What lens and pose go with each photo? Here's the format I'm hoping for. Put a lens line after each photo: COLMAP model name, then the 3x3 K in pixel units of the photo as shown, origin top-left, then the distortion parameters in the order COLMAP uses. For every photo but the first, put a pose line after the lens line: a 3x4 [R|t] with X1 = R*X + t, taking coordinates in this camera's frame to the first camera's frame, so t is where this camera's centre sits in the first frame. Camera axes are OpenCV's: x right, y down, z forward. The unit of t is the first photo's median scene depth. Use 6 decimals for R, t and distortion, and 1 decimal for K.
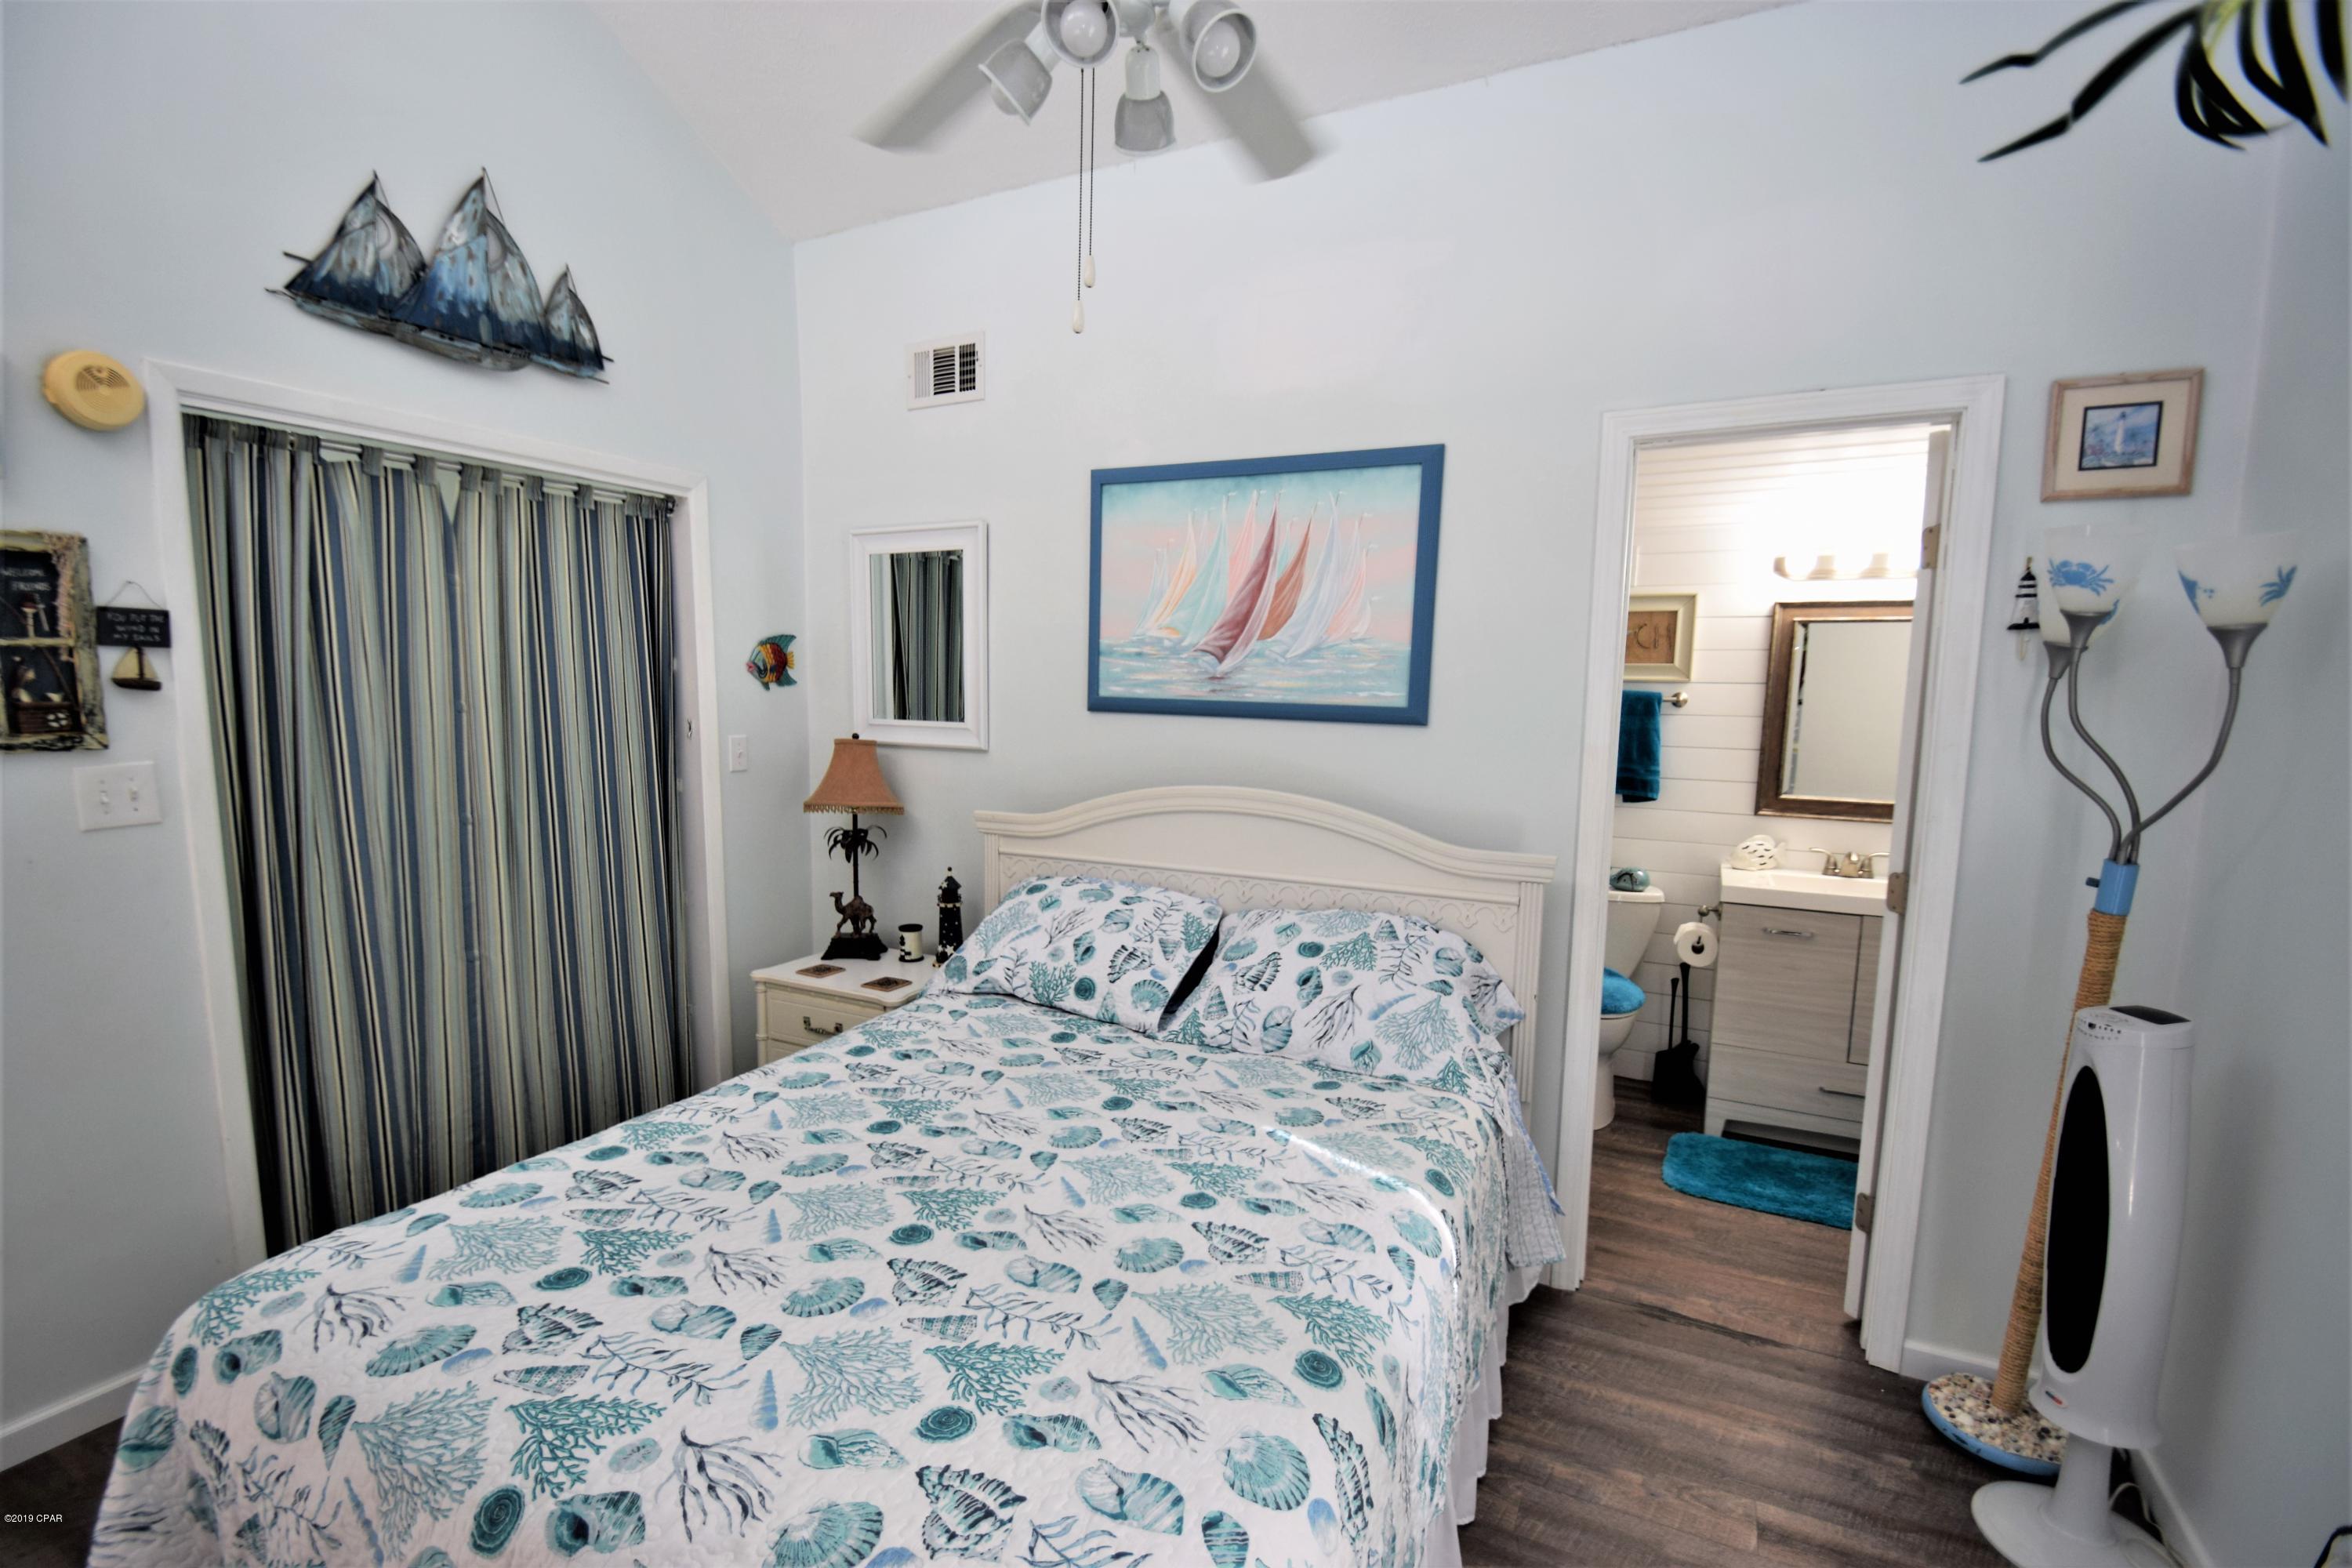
lens RADIAL K [[1073.9, 0, 1161.4], [0, 1073.9, 798.3], [0, 0, 1]] dist [0.002188, -0.000166]
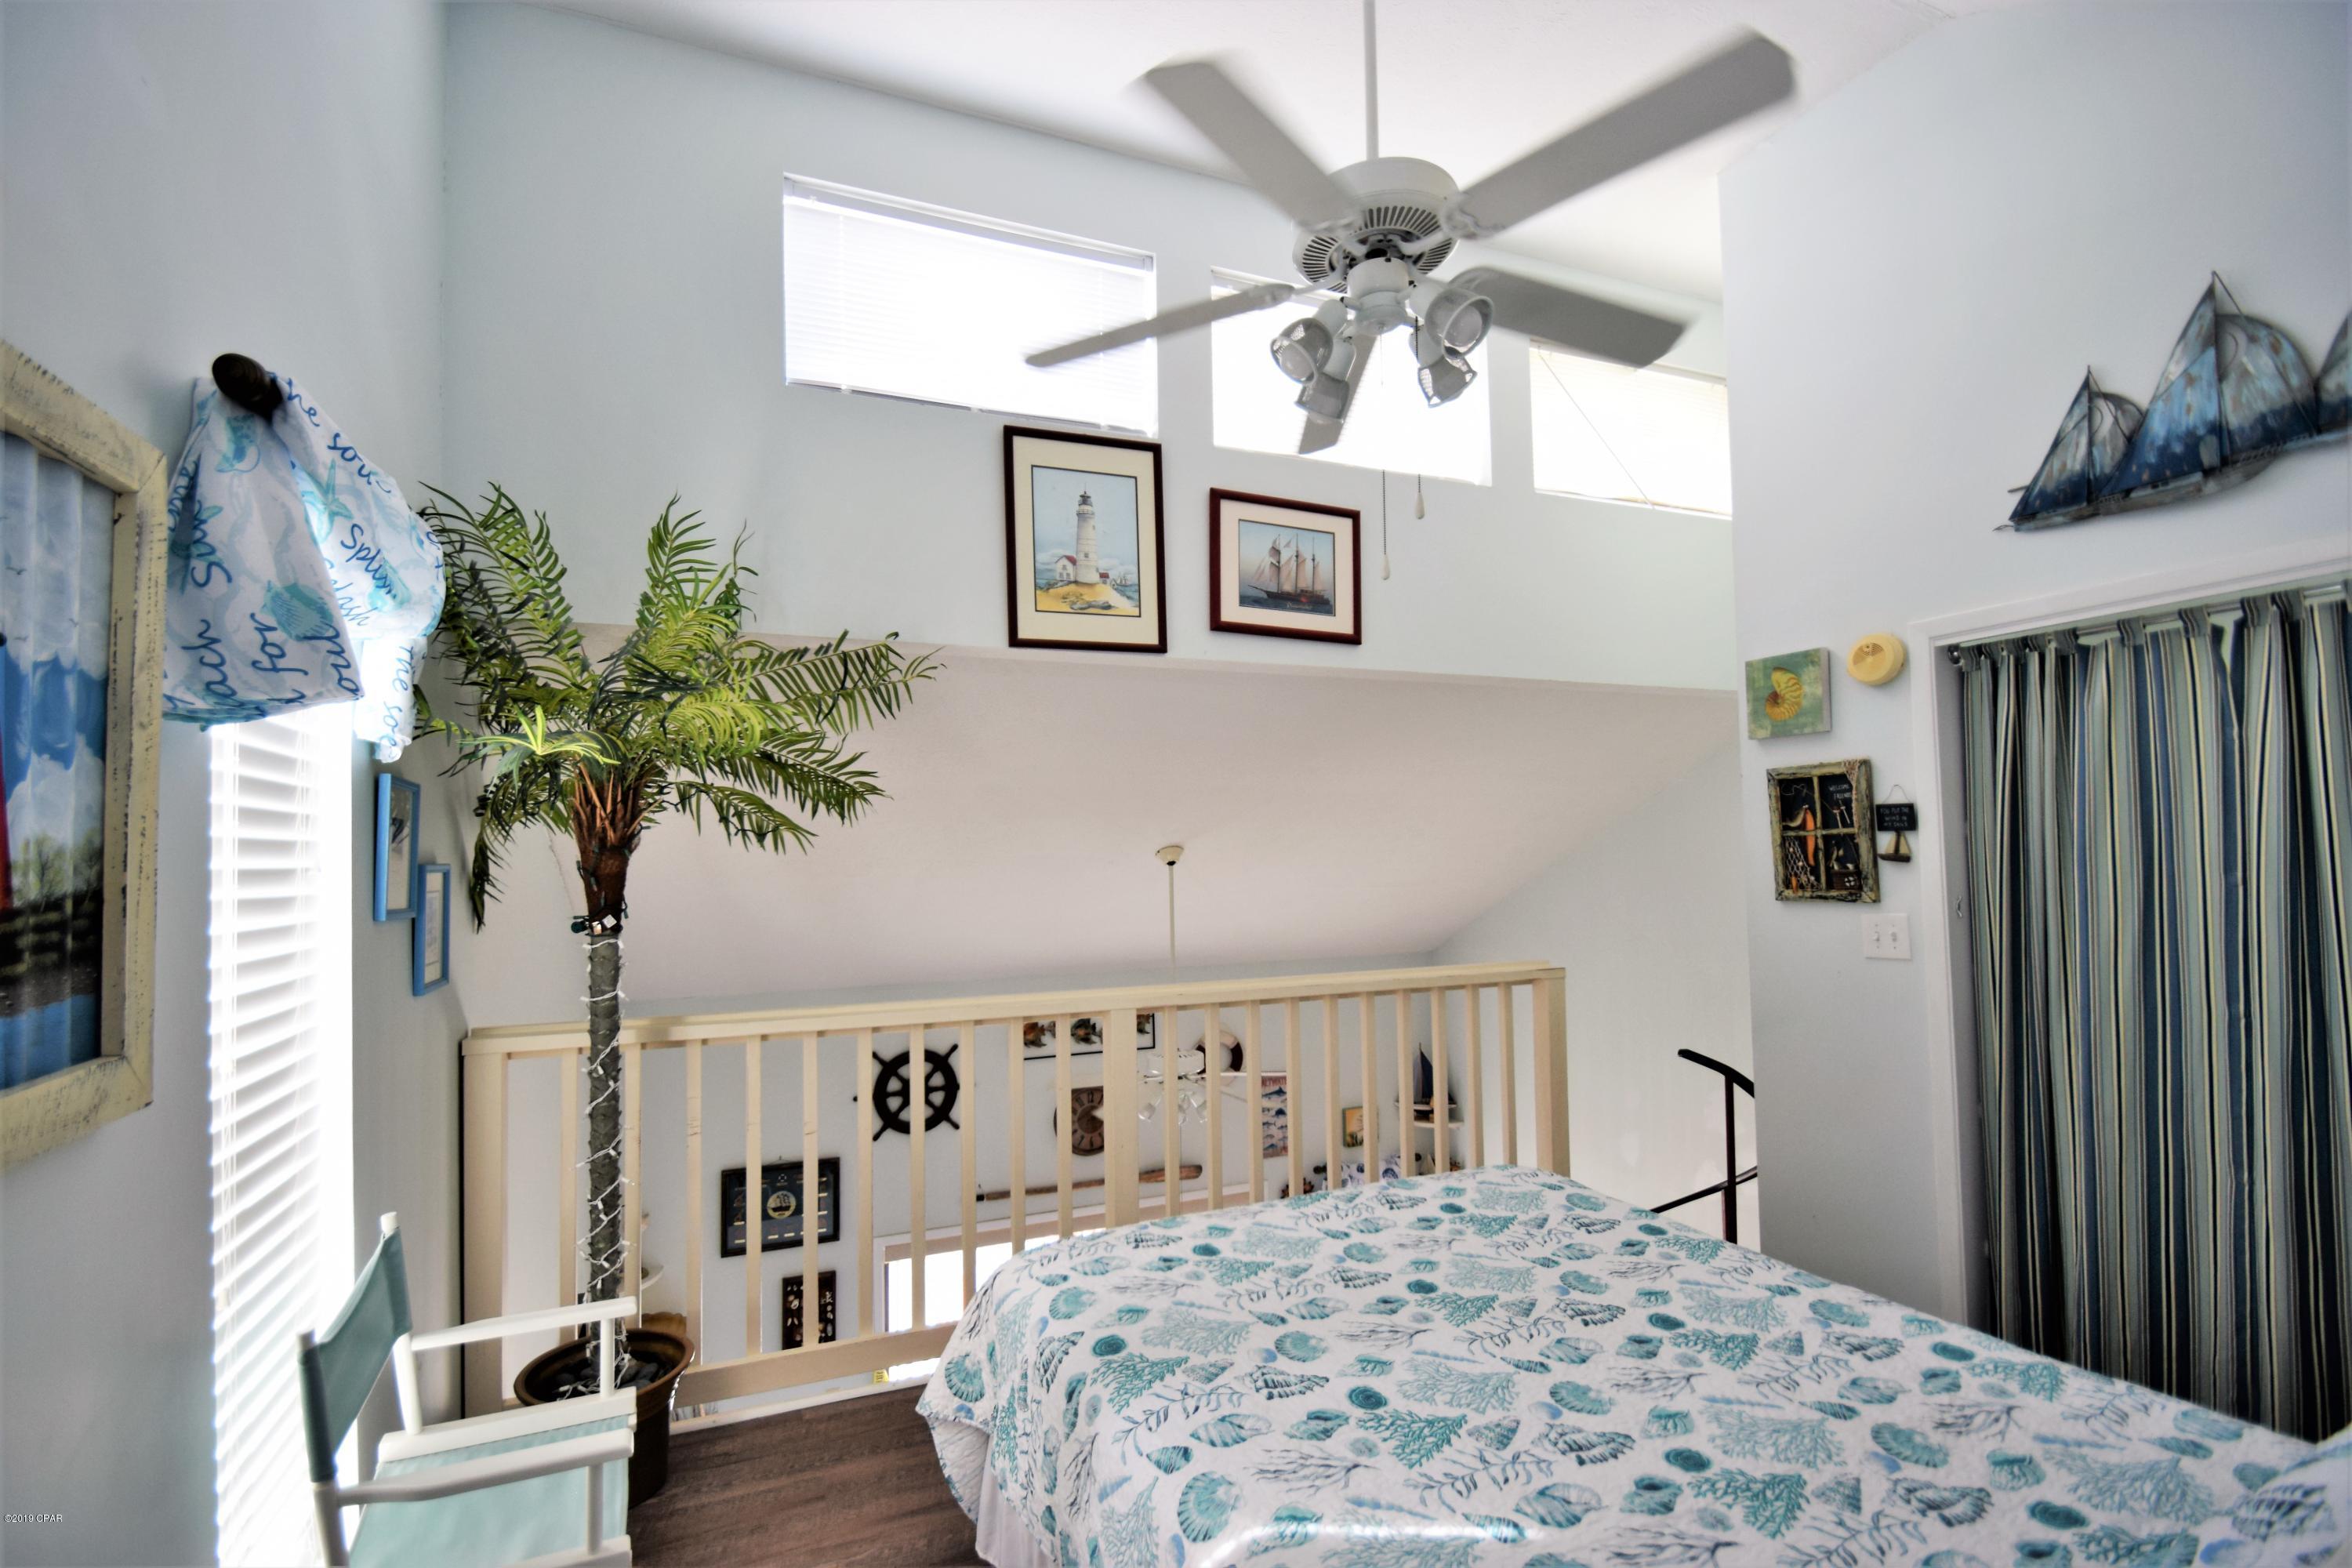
lens RADIAL K [[1026.7, 0, 1130.1], [0, 1026.7, 833.8], [0, 0, 1]] dist [0.000785, -0.002641]
pose [[-0.653774, -0.012960, -0.756579, 0.551934], [-0.070380, 0.996561, 0.043747, -0.098411], [0.753410, 0.081849, -0.652437, 0.879079]]
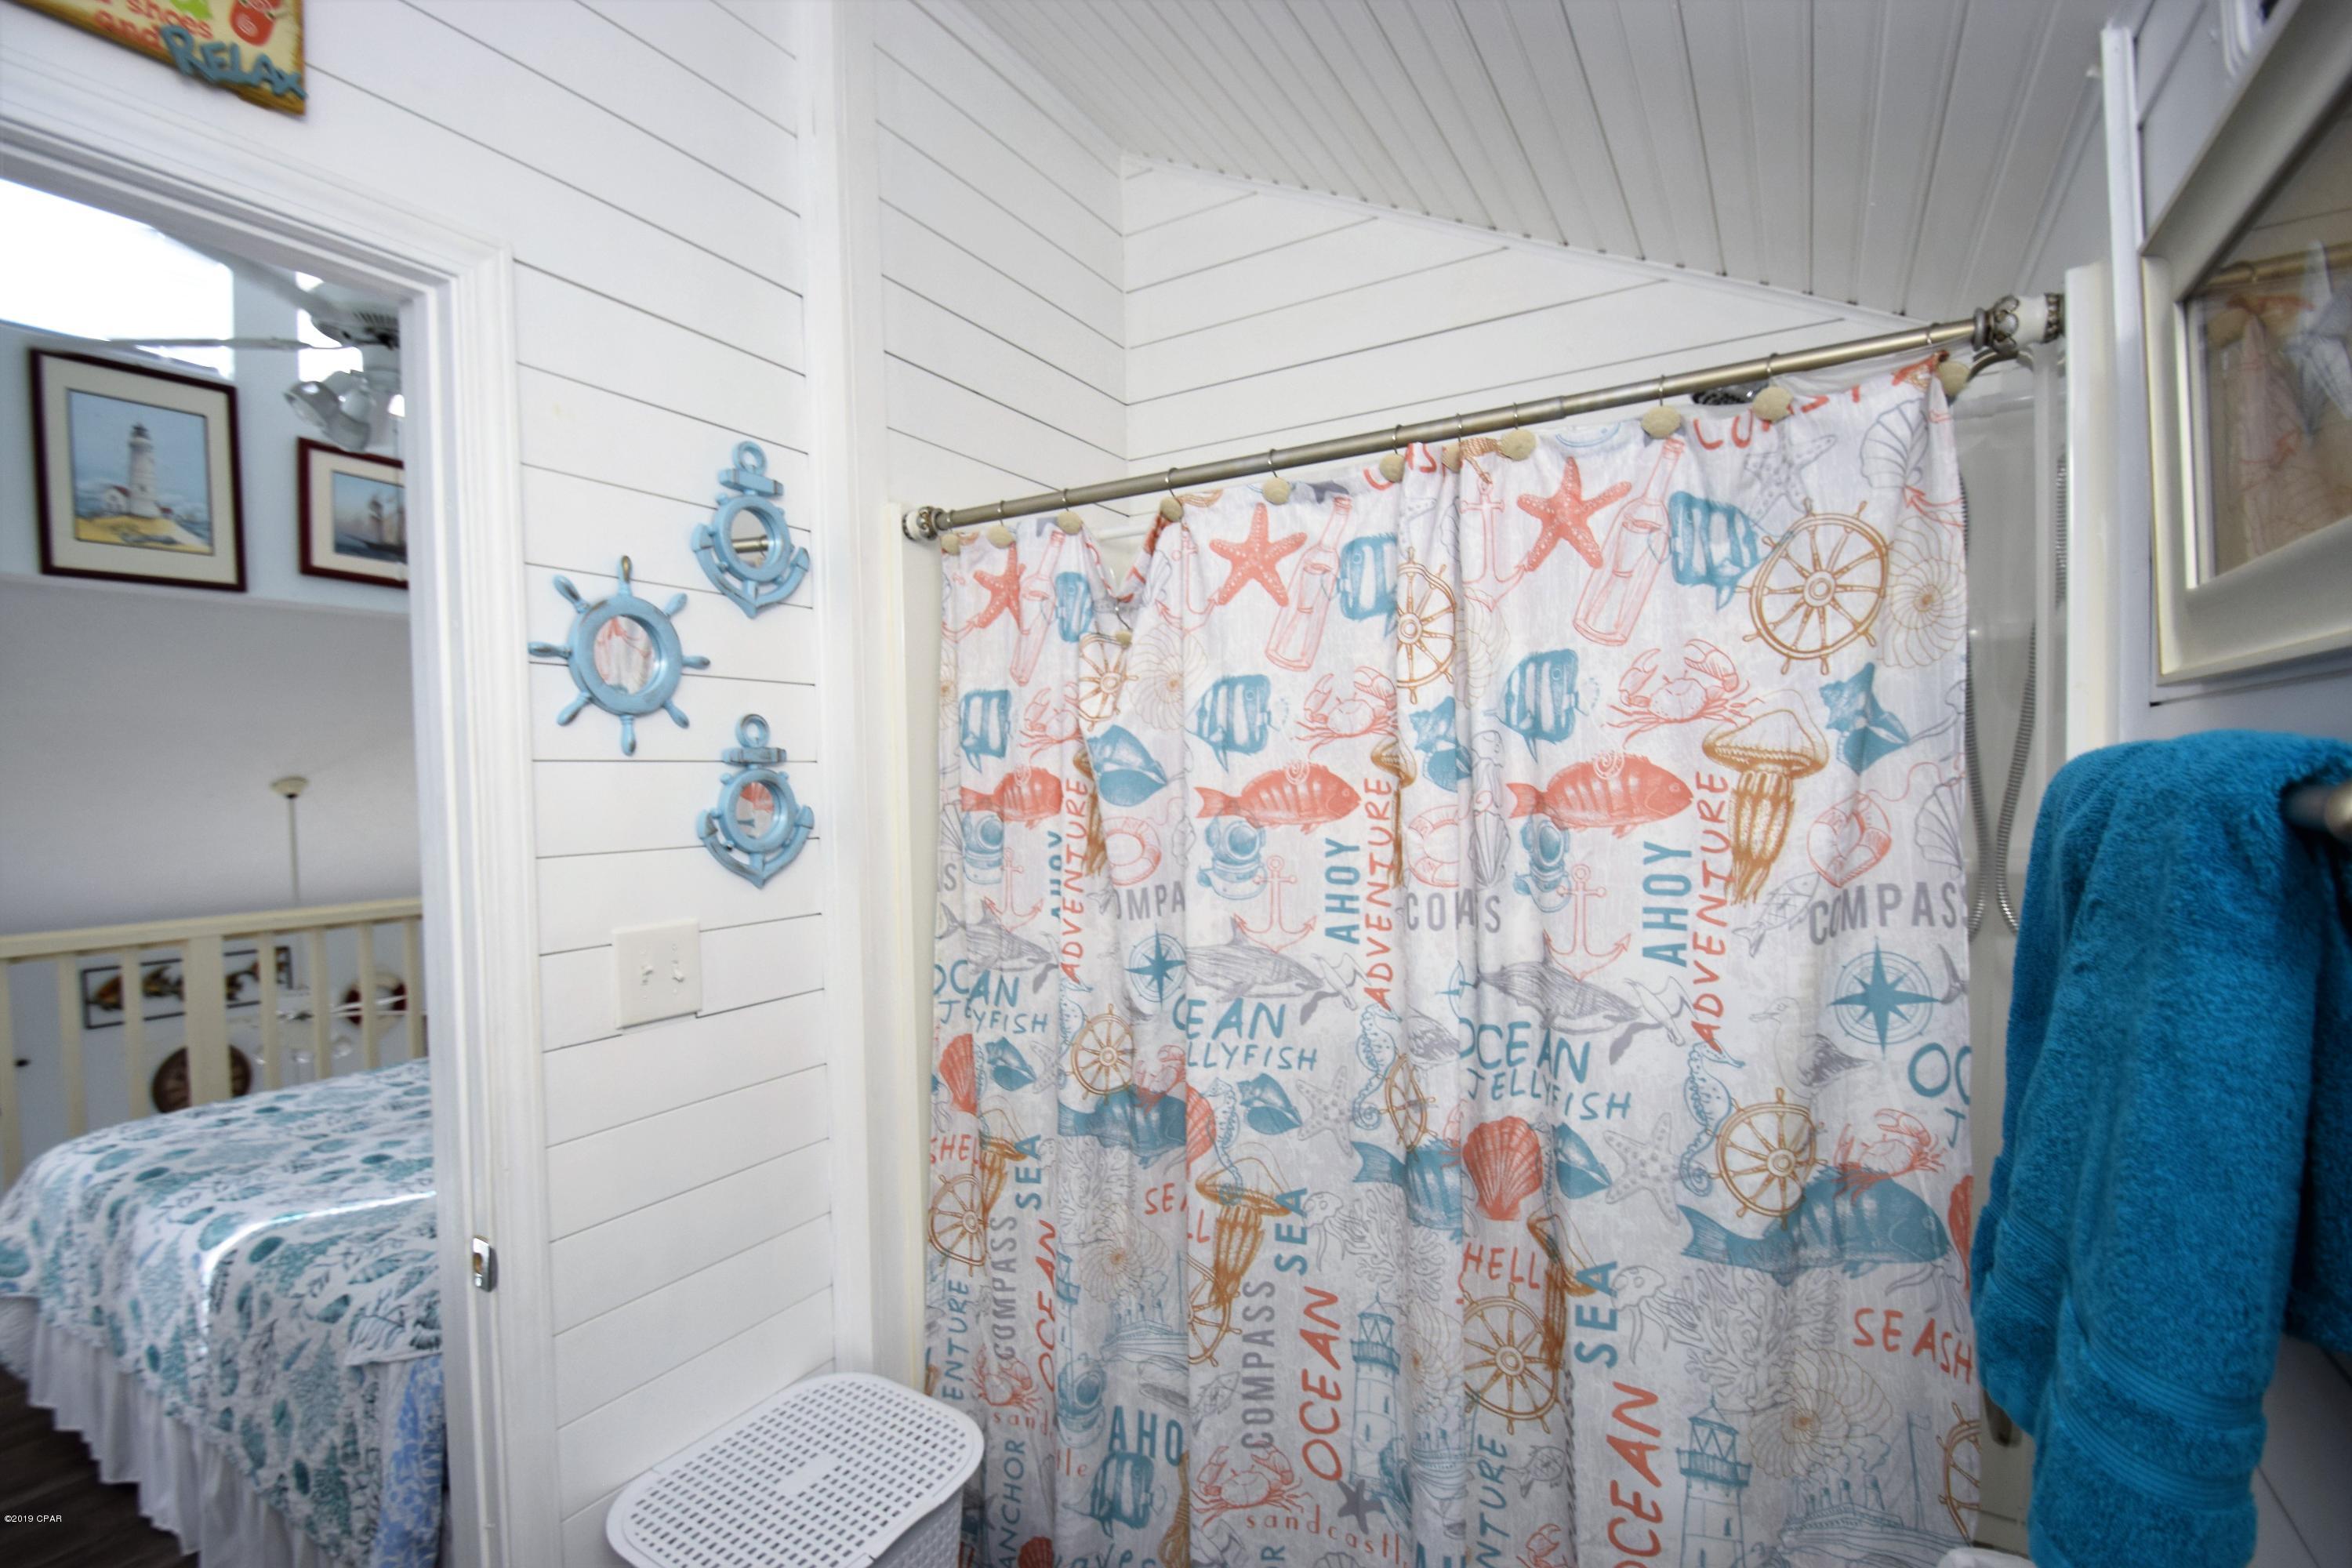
lens RADIAL K [[1107.6, 0, 1146.9], [0, 1107.6, 823.5], [0, 0, 1]] dist [0.001176, -0.013596]
pose [[-0.068626, 0.036128, -0.996988, 0.870410], [-0.090280, 0.995019, 0.042271, -0.133186], [0.993549, 0.092909, -0.065023, 1.288871]]
